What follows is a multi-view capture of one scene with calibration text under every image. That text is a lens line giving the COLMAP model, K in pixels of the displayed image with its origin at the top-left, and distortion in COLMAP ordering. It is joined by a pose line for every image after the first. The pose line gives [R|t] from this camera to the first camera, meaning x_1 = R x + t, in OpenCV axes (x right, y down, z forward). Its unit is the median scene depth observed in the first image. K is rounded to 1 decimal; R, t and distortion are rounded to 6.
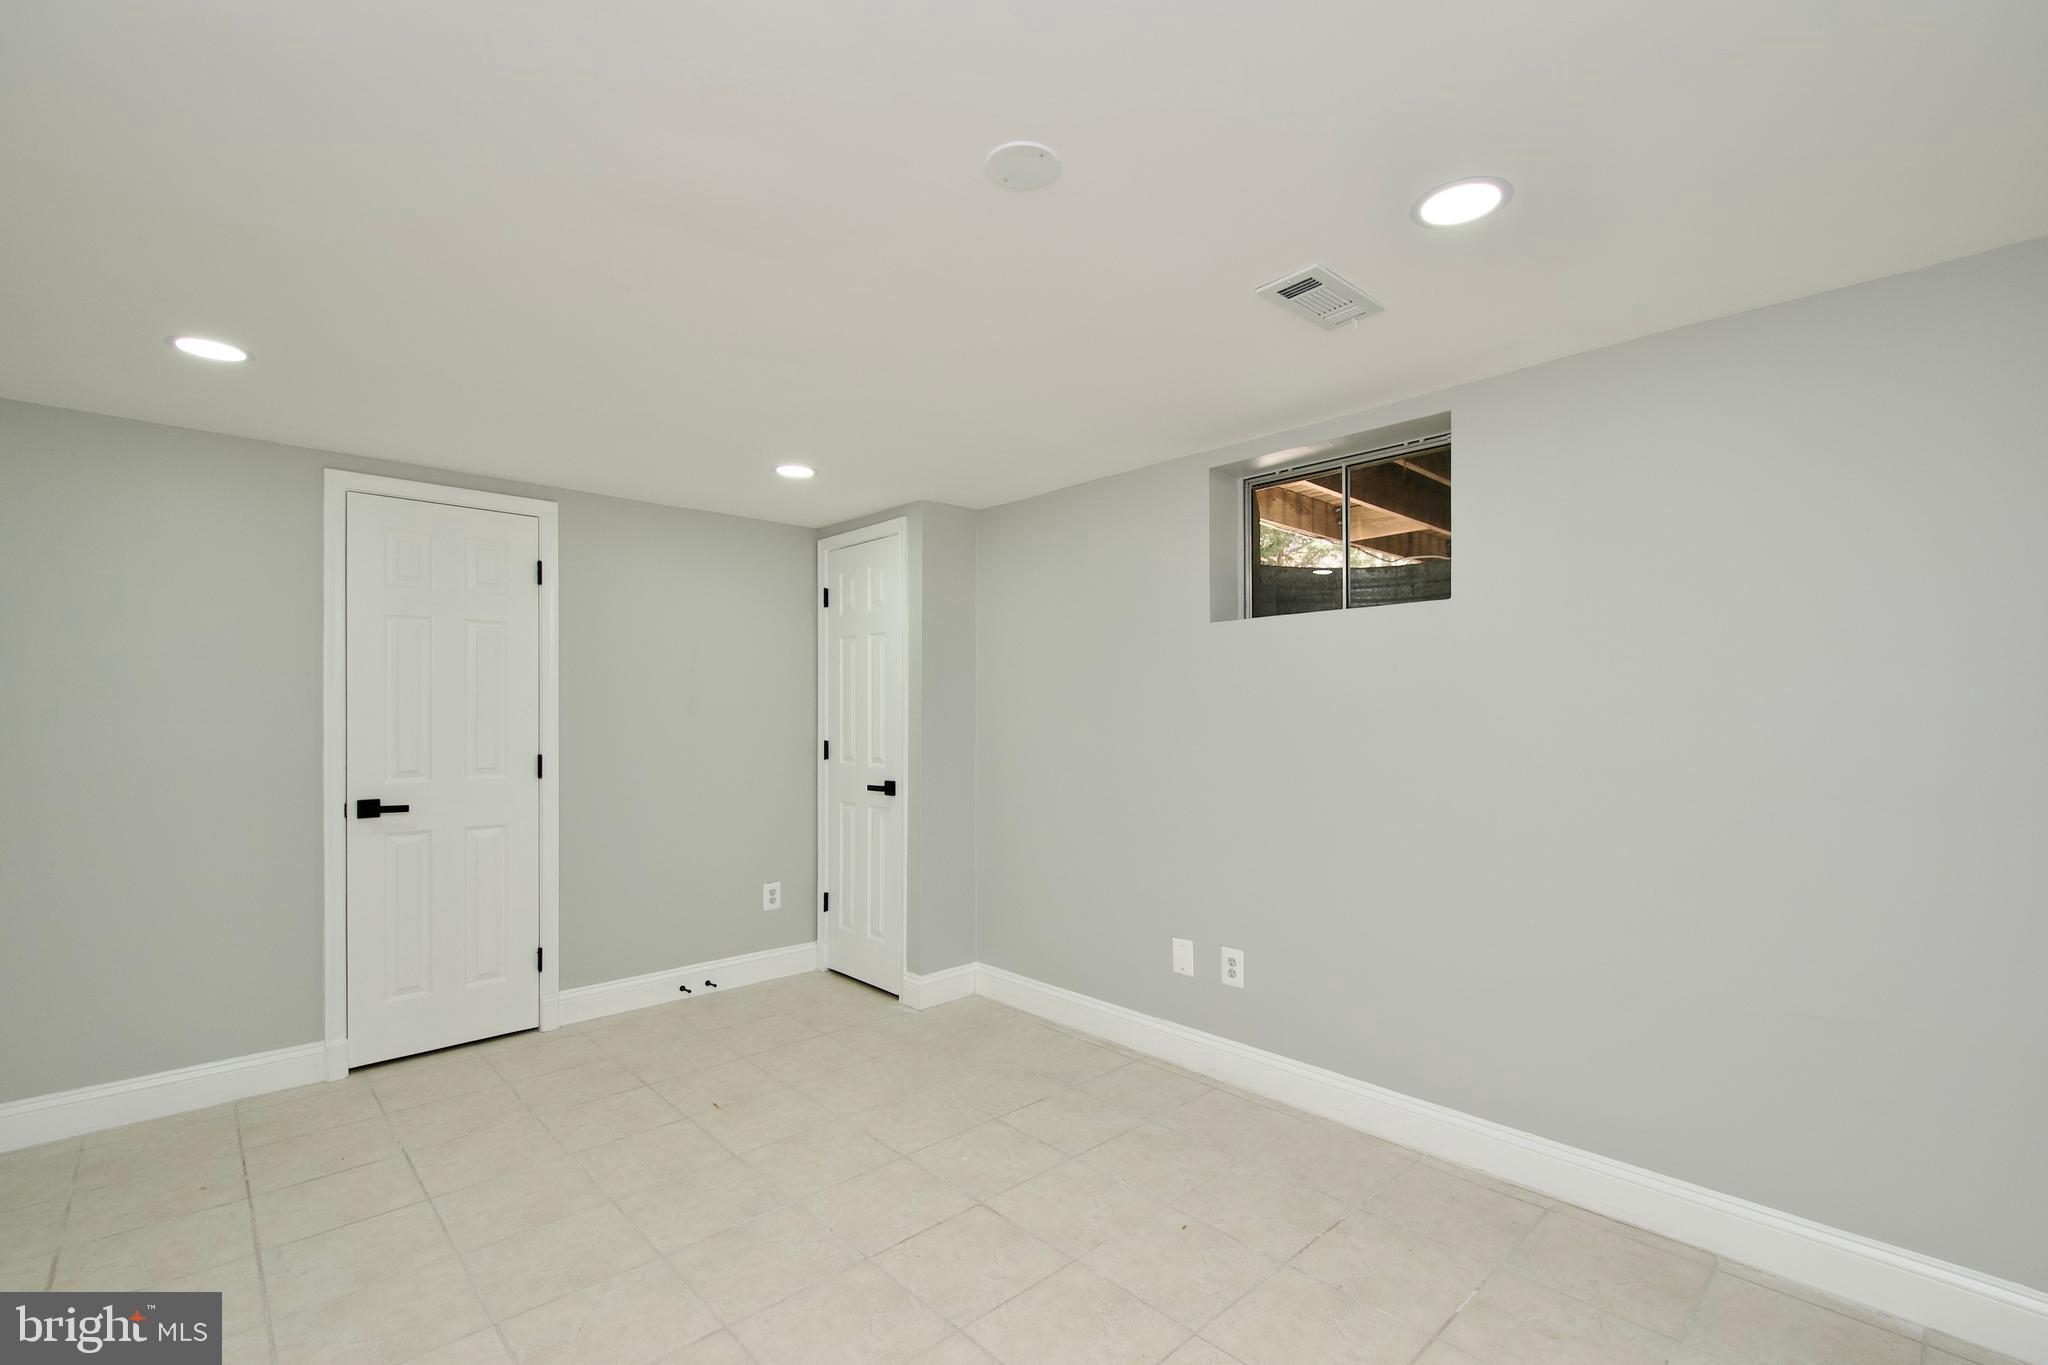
lens RADIAL K [[900.9, 0, 1041.2], [0, 900.9, 713.3], [0, 0, 1]] dist [0.001167, -0.000031]
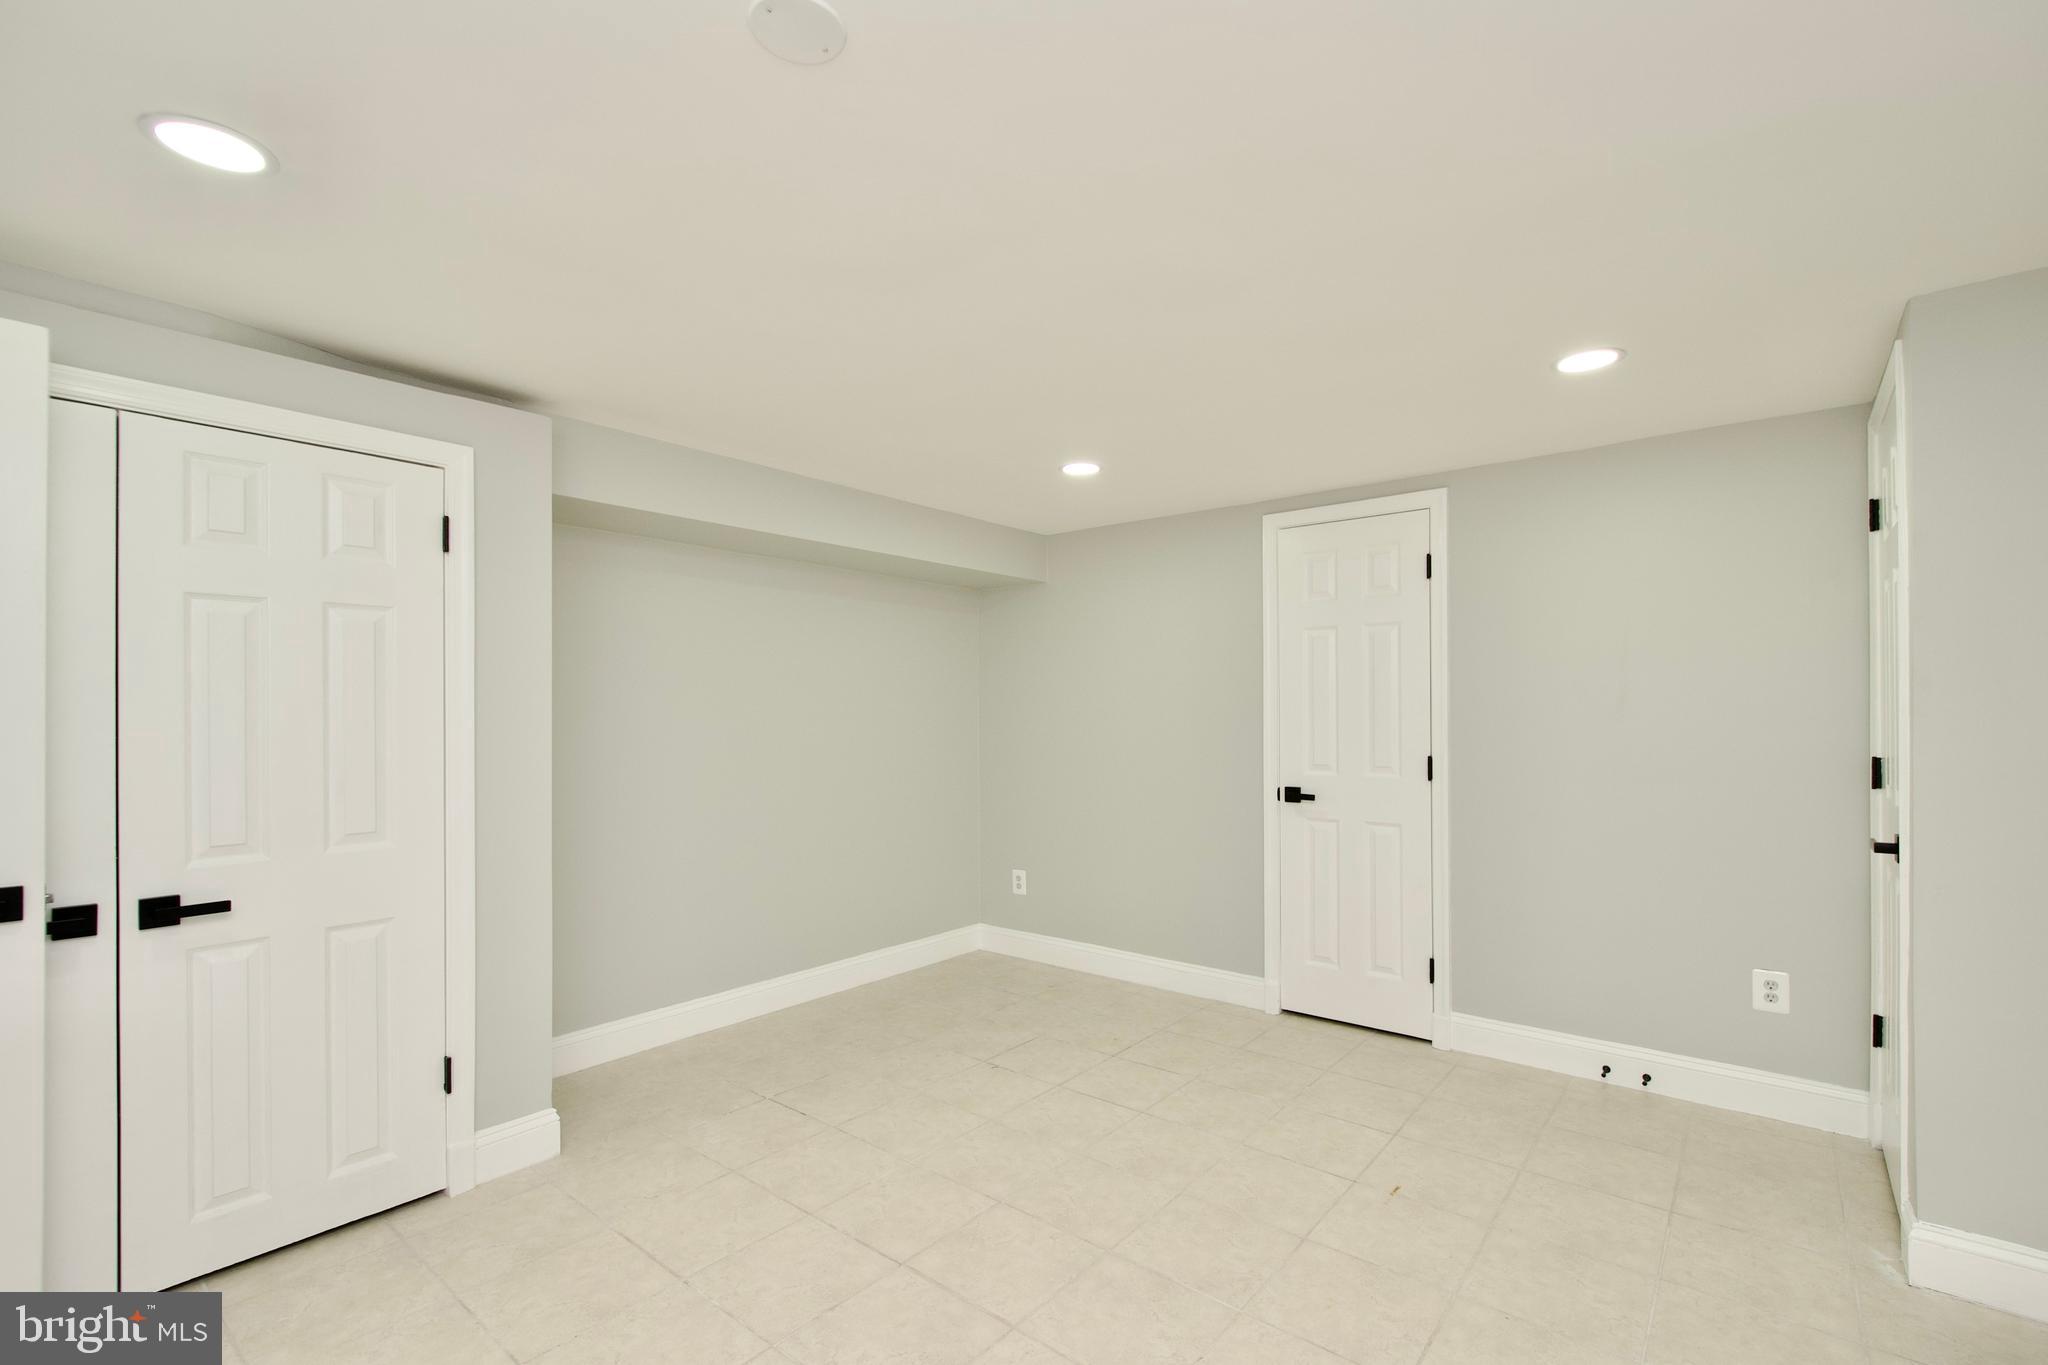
lens RADIAL K [[900.9, 0, 1041.2], [0, 900.9, 713.3], [0, 0, 1]] dist [0.001167, -0.000031]
pose [[0.126325, 0.001830, -0.991987, 0.341808], [0.006757, 0.999974, 0.002705, -0.005517], [0.991966, -0.007044, 0.126309, 0.470638]]
